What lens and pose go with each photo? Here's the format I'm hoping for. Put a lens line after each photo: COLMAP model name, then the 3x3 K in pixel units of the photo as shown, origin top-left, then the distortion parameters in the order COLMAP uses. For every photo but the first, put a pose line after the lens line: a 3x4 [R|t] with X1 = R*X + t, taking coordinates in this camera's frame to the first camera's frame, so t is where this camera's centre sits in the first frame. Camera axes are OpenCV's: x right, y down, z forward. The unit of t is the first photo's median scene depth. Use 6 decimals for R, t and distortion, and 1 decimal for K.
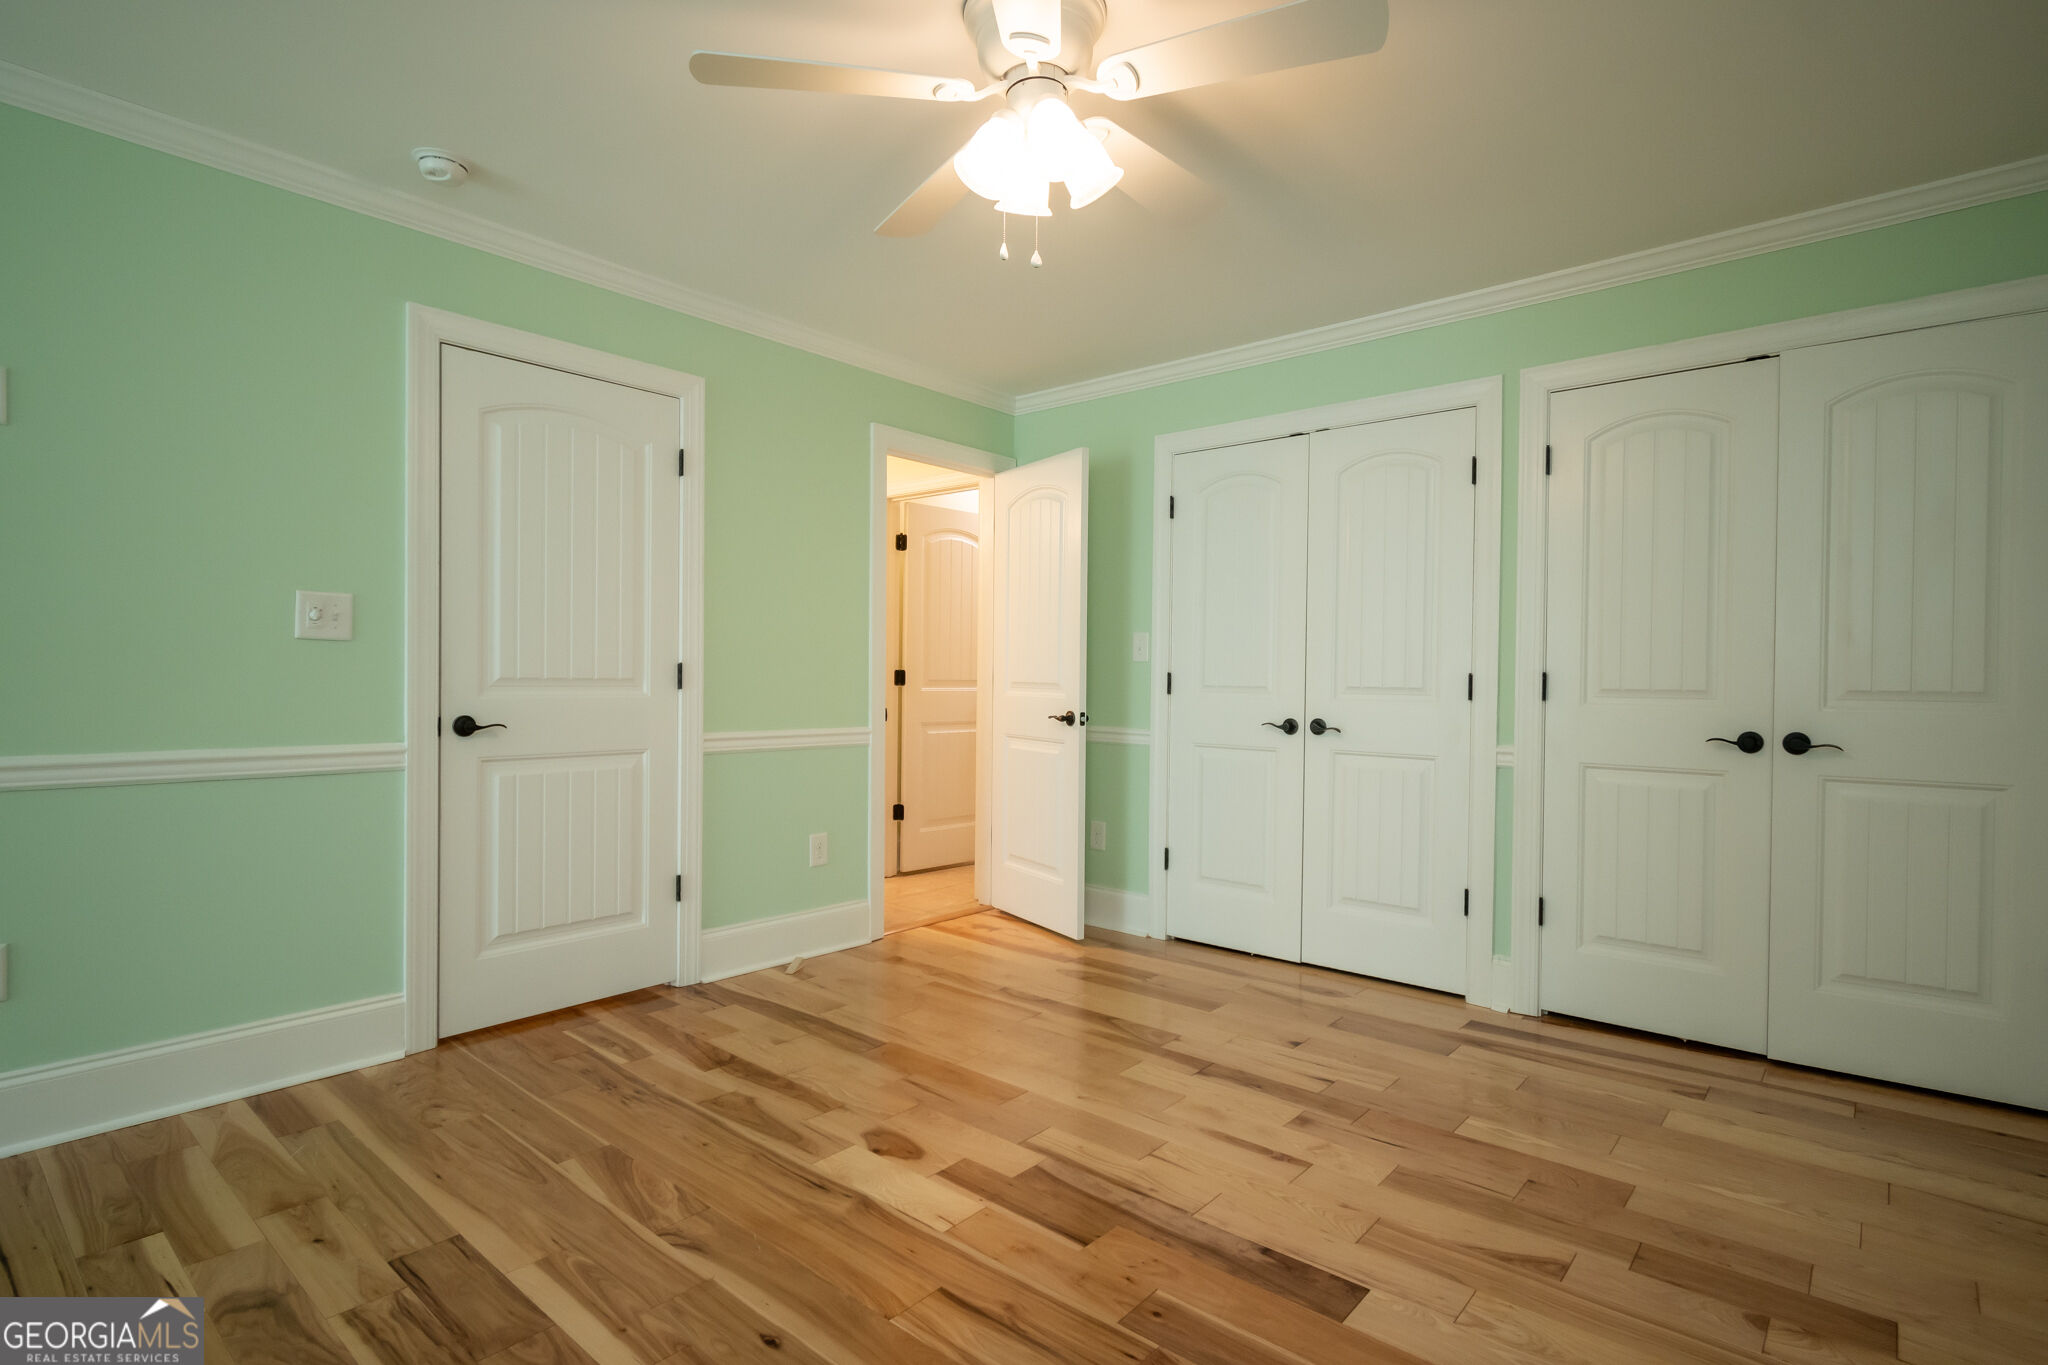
lens RADIAL K [[1023.9, 0, 1042.7], [0, 1023.9, 679.1], [0, 0, 1]] dist [0.002943, -0.002001]
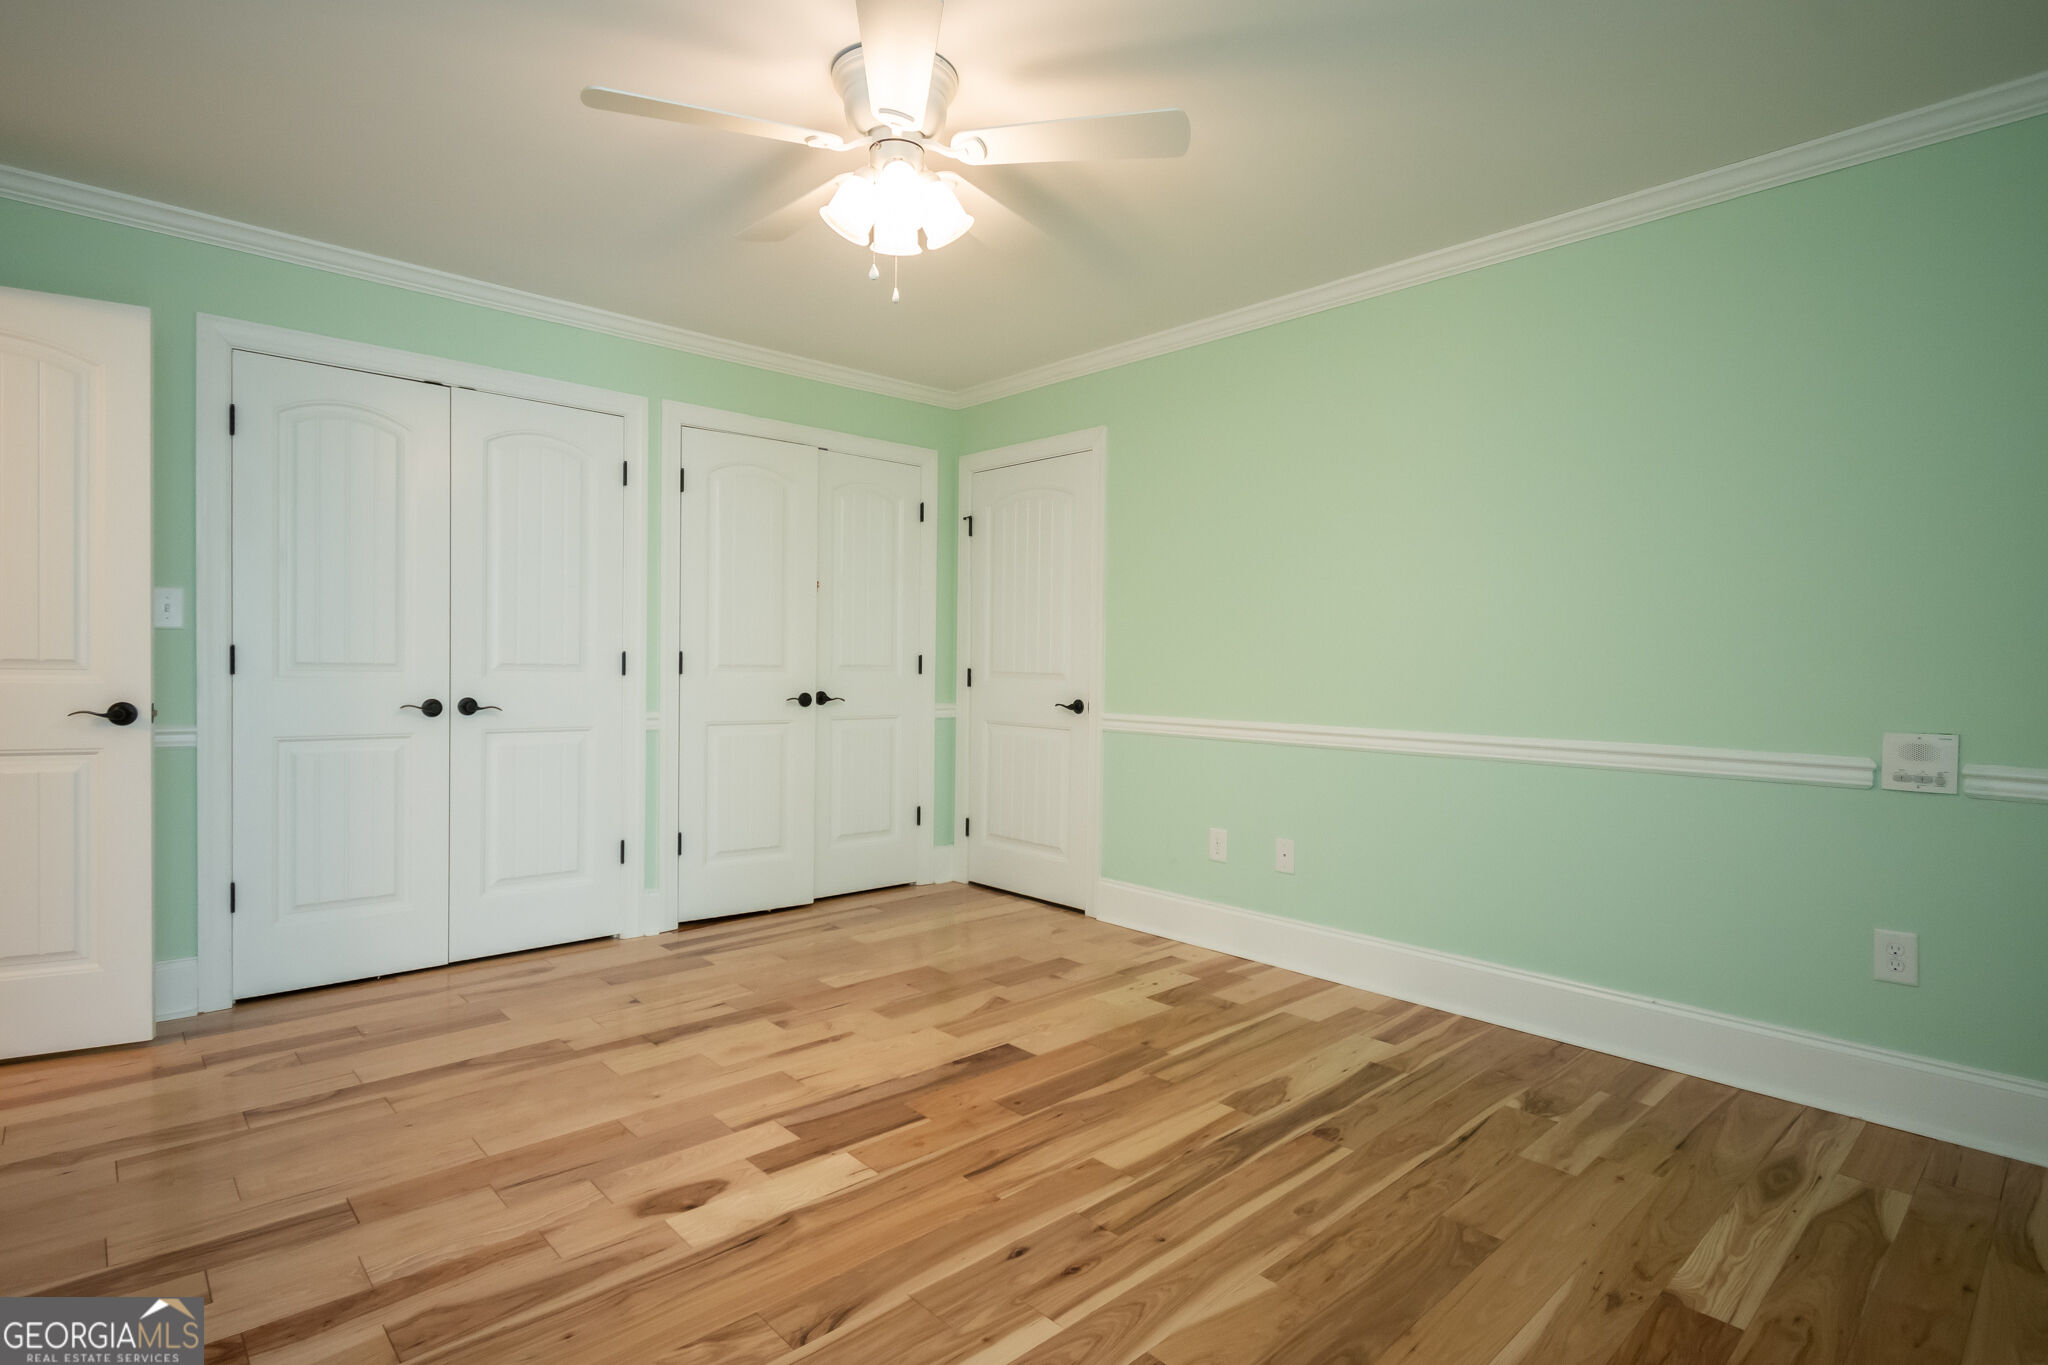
lens RADIAL K [[1023.9, 0, 1034.0], [0, 1023.9, 677.7], [0, 0, 1]] dist [0.002943, -0.002001]
pose [[0.105595, -0.021781, 0.994171, -0.831514], [-0.009100, 0.999697, 0.022869, -0.008174], [-0.994368, -0.011462, 0.105365, 0.528010]]
